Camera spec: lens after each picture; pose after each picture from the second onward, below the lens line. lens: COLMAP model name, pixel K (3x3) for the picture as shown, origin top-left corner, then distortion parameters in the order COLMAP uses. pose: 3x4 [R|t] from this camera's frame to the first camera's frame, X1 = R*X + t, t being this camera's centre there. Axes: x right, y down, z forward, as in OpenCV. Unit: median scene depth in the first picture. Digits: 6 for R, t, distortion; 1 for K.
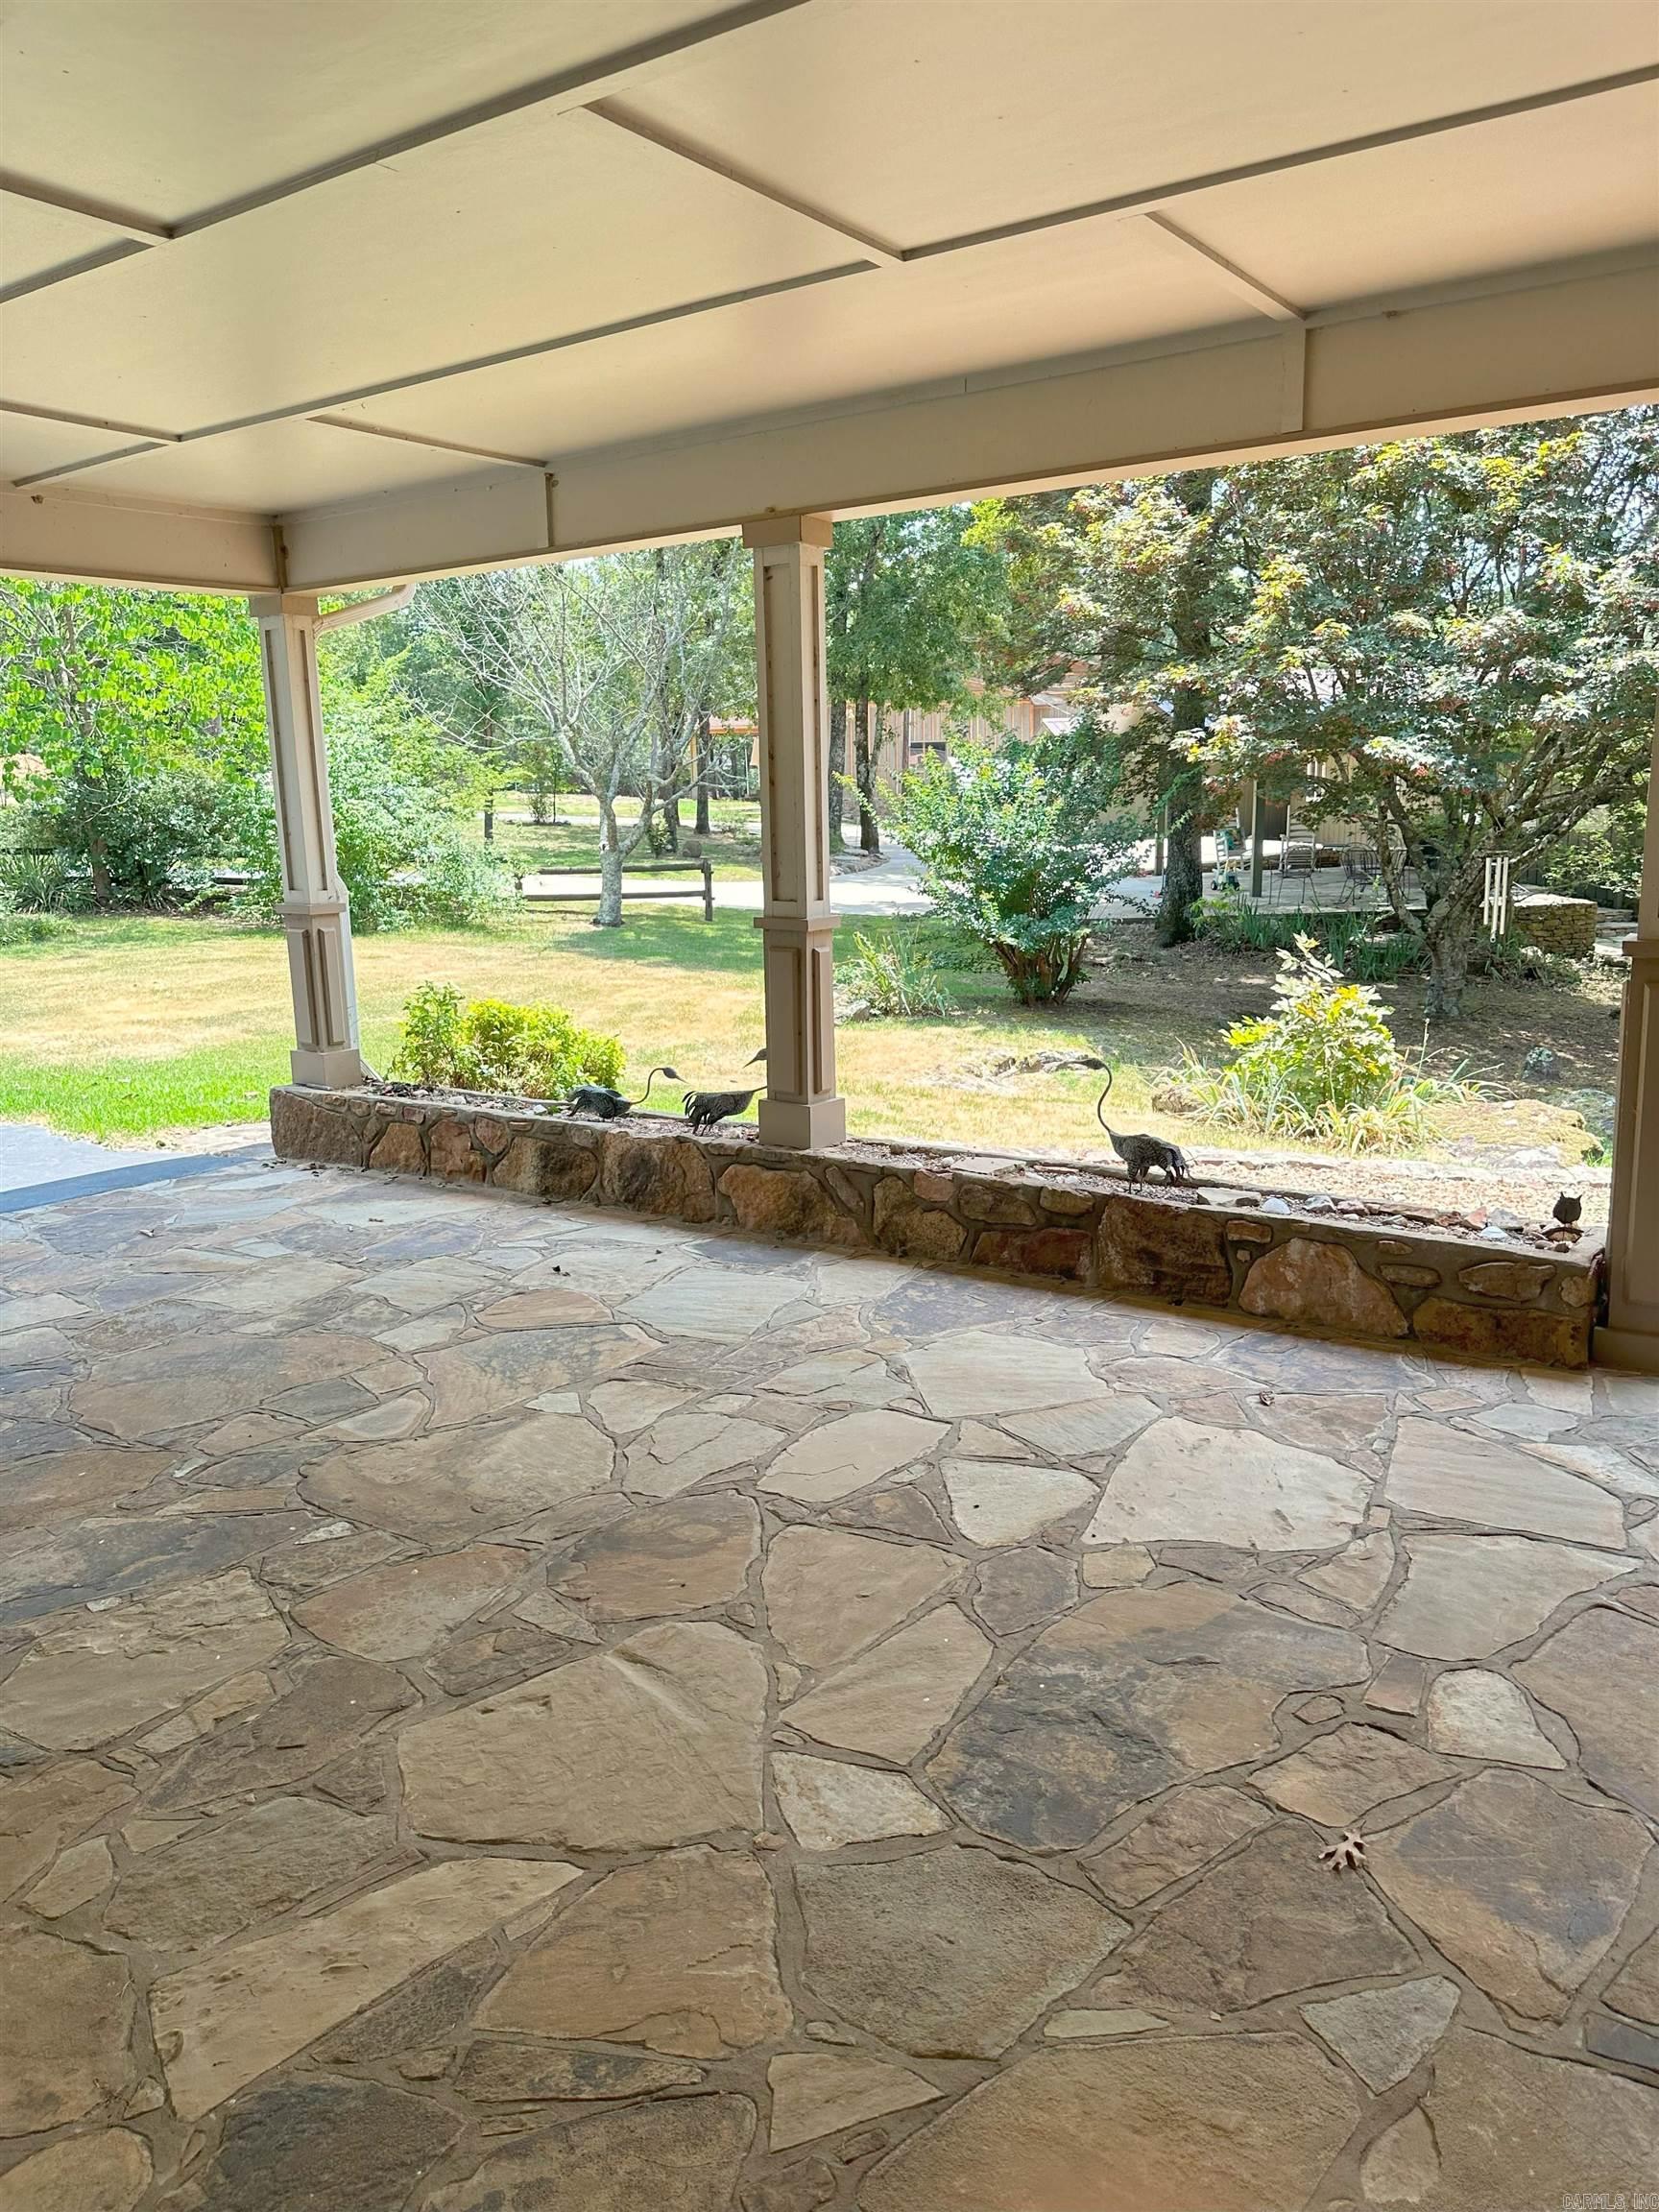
lens RADIAL K [[1533.5, 0, 828.0], [0, 1533.5, 1108.0], [0, 0, 1]] dist [0.050277, -0.032944]
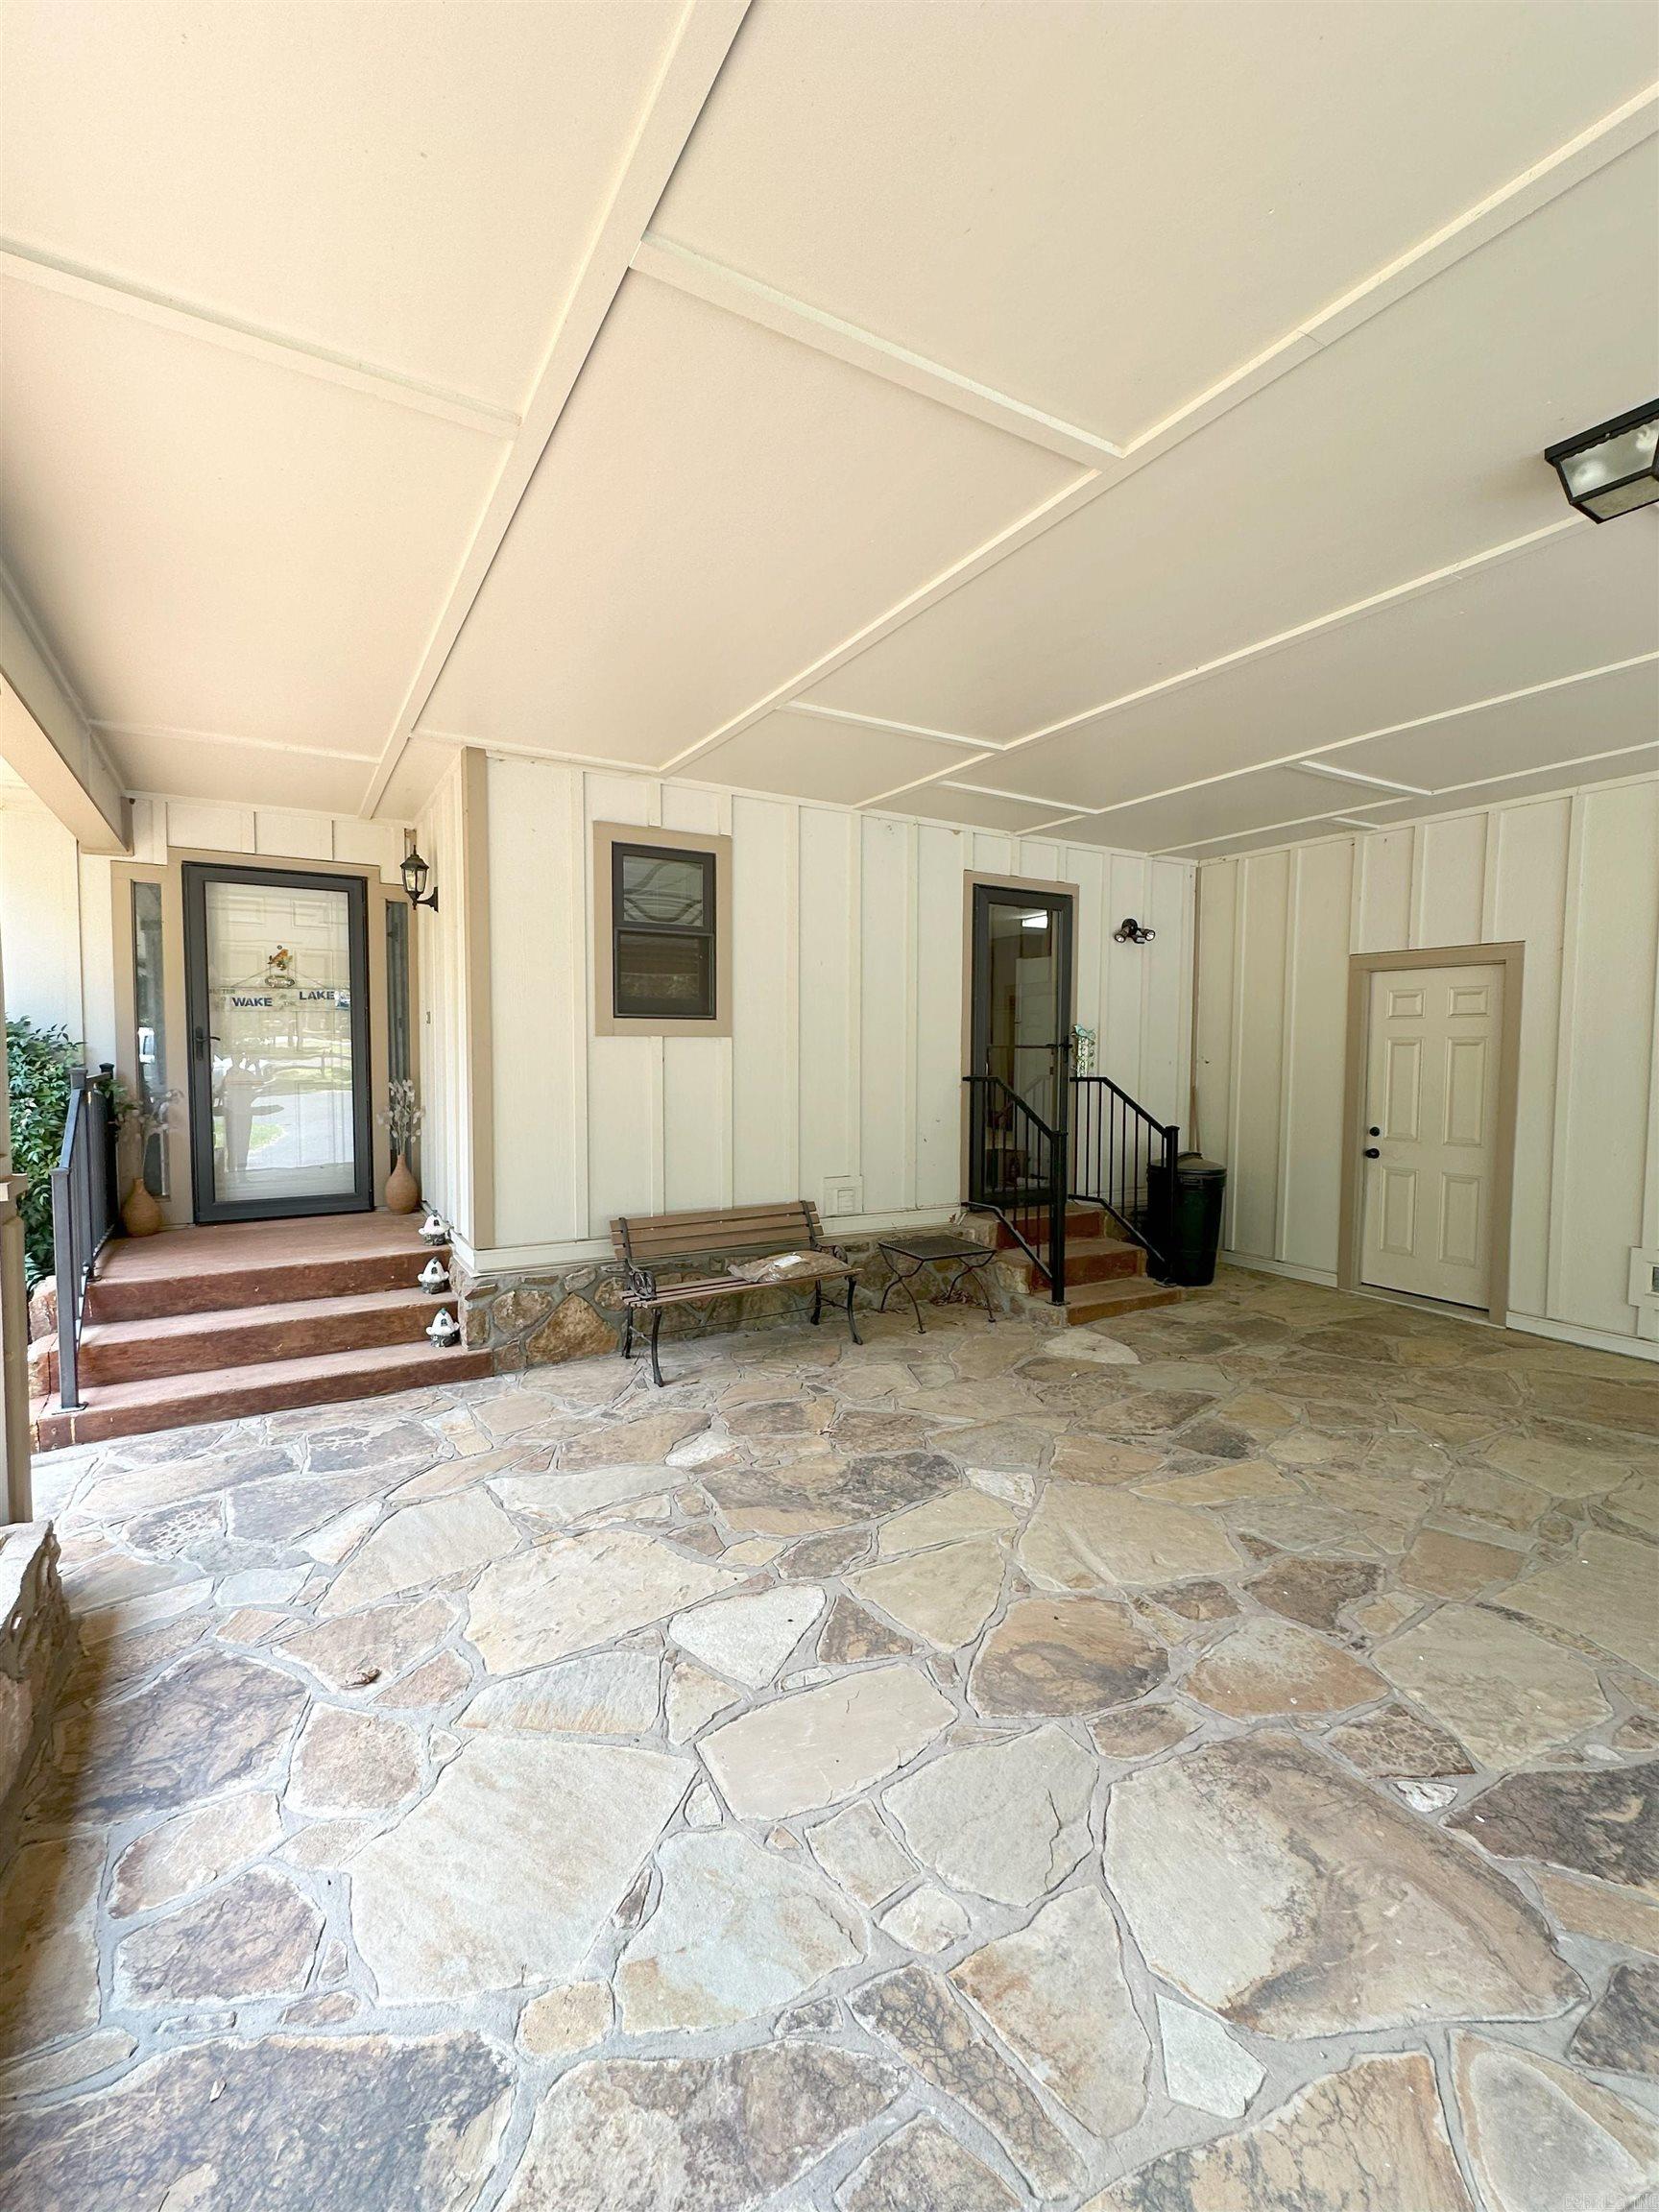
lens RADIAL K [[972.1, 0, 835.4], [0, 972.1, 1101.3], [0, 0, 1]] dist [-0.002740, 0.000677]
pose [[-0.907477, -0.004965, 0.420073, -0.185866], [0.099984, 0.968645, 0.227443, -0.219005], [-0.408031, 0.248400, -0.878526, 1.172804]]
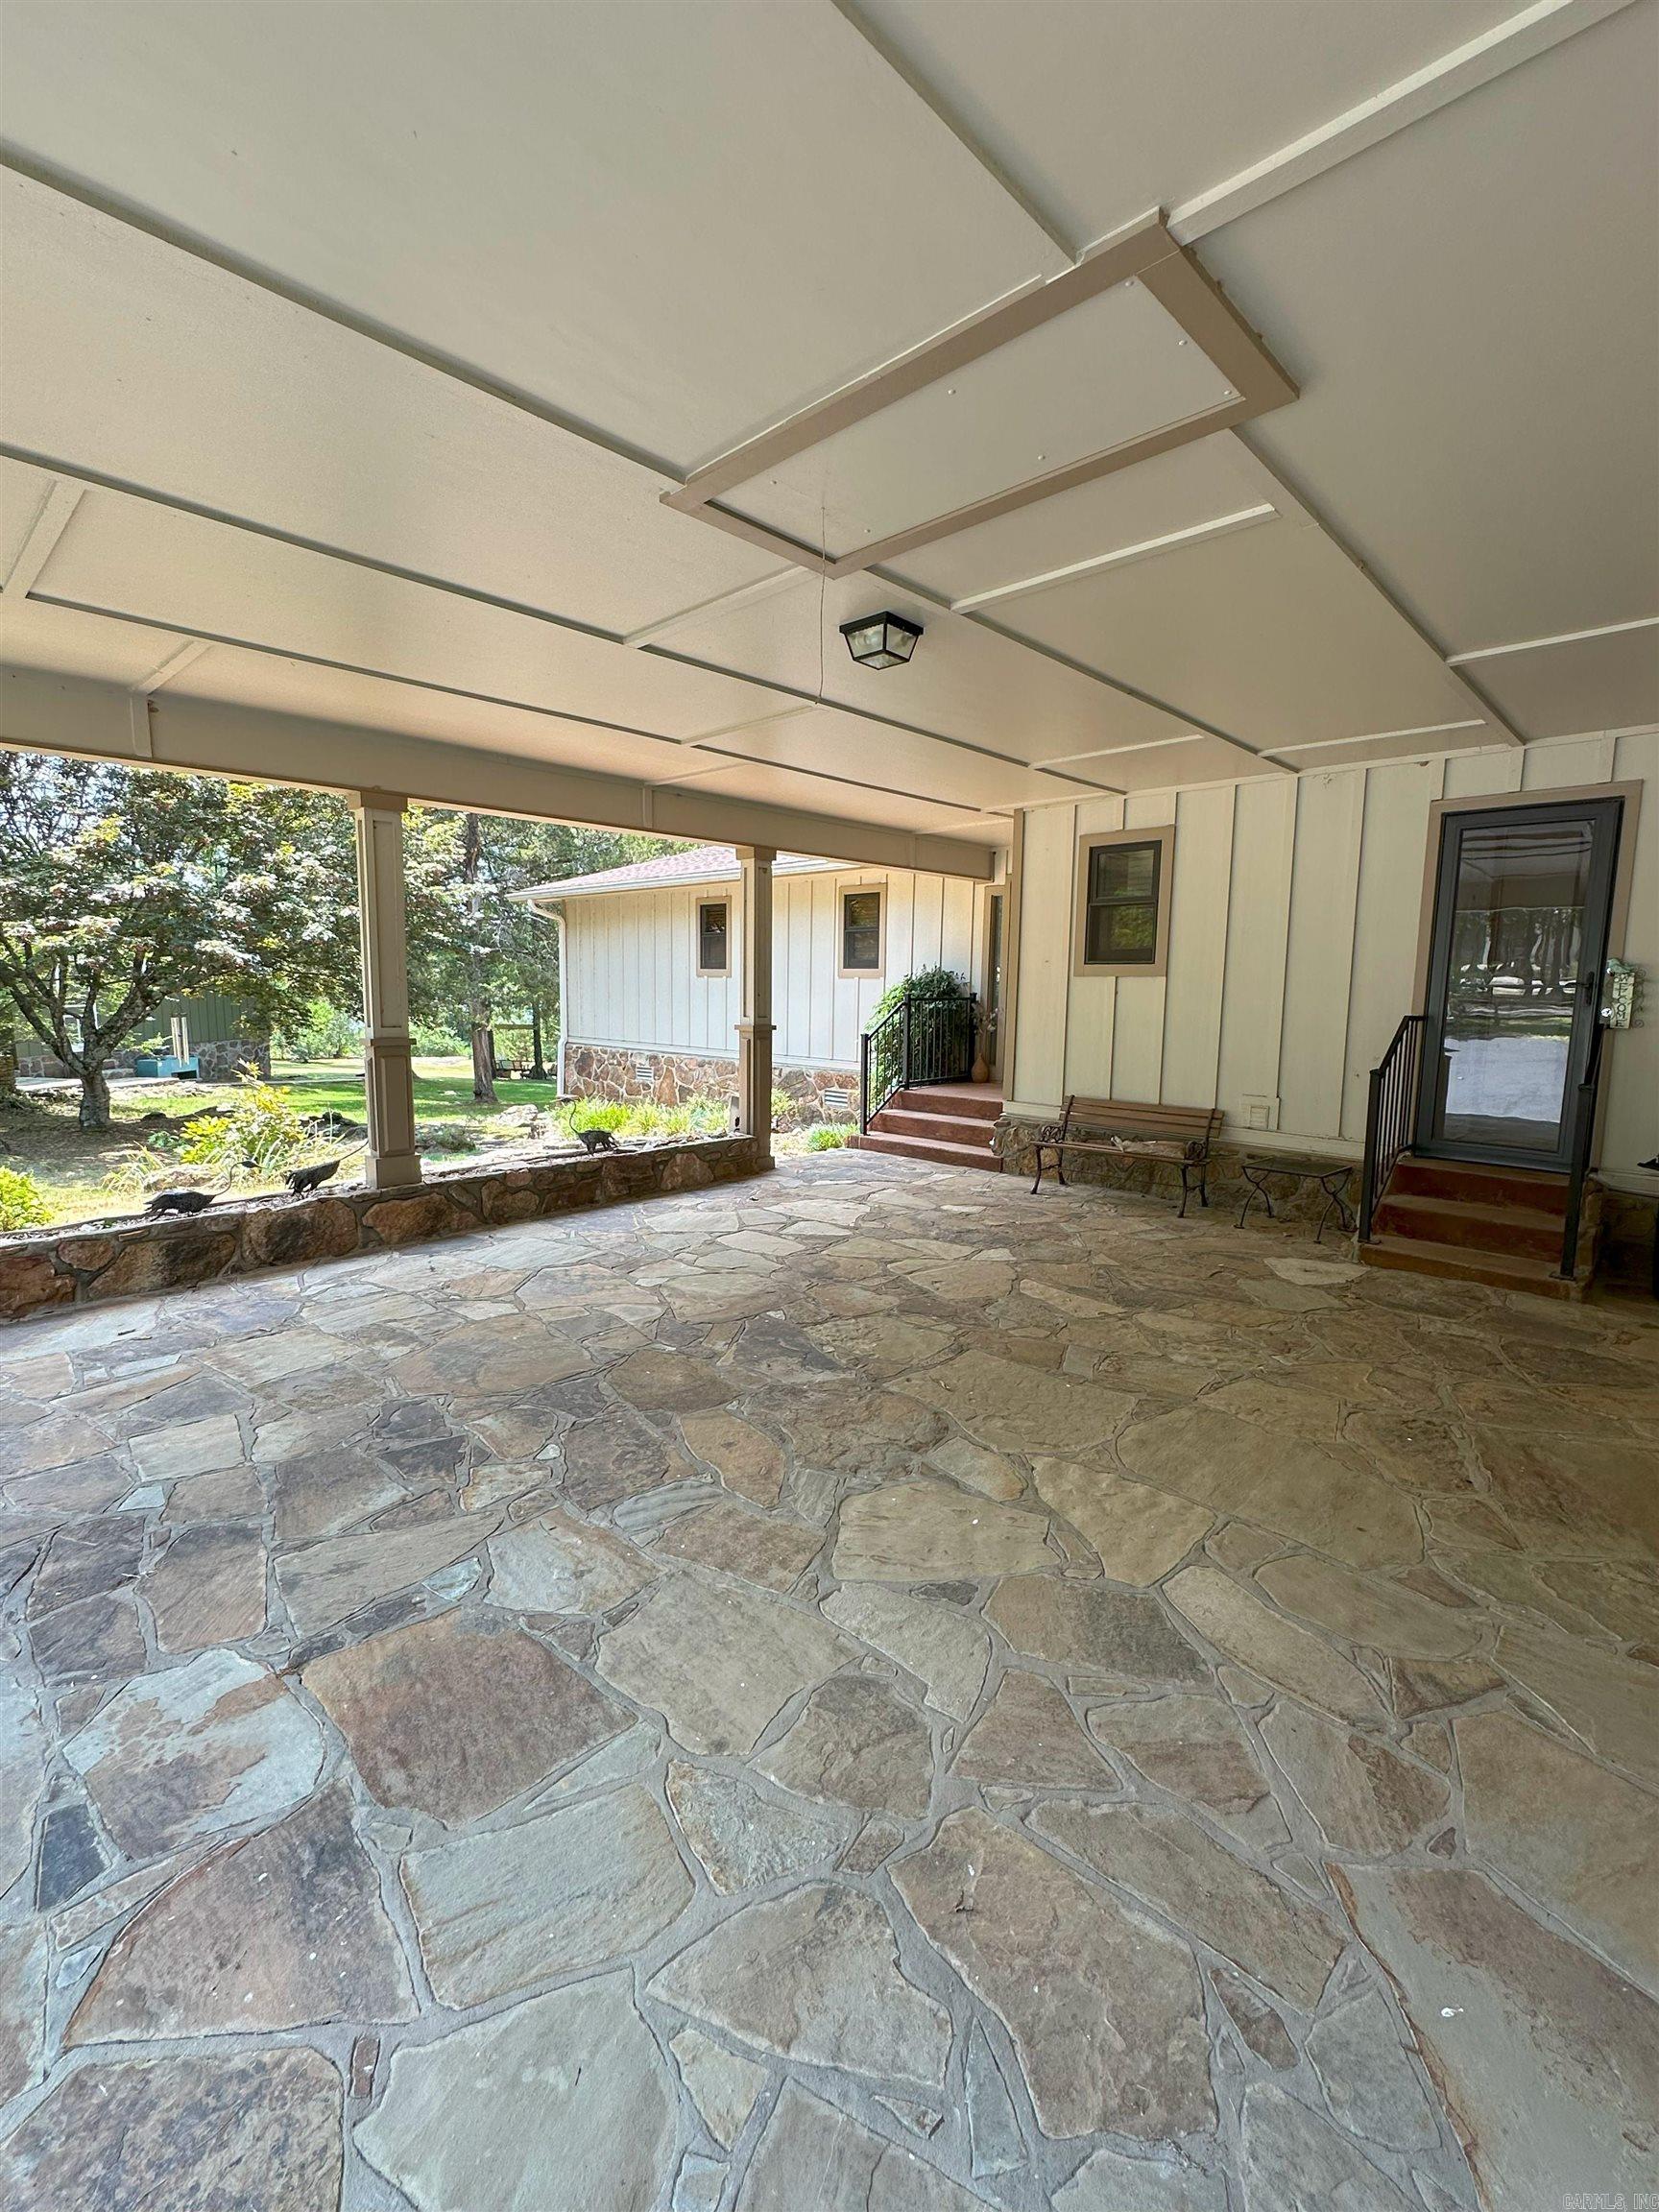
lens RADIAL K [[972.1, 0, 823.4], [0, 972.1, 1097.6], [0, 0, 1]] dist [-0.002740, 0.000677]
pose [[0.167397, -0.093908, 0.981407, -1.172903], [0.183080, 0.981100, 0.062651, -0.057704], [-0.968742, 0.169188, 0.181425, 0.499653]]
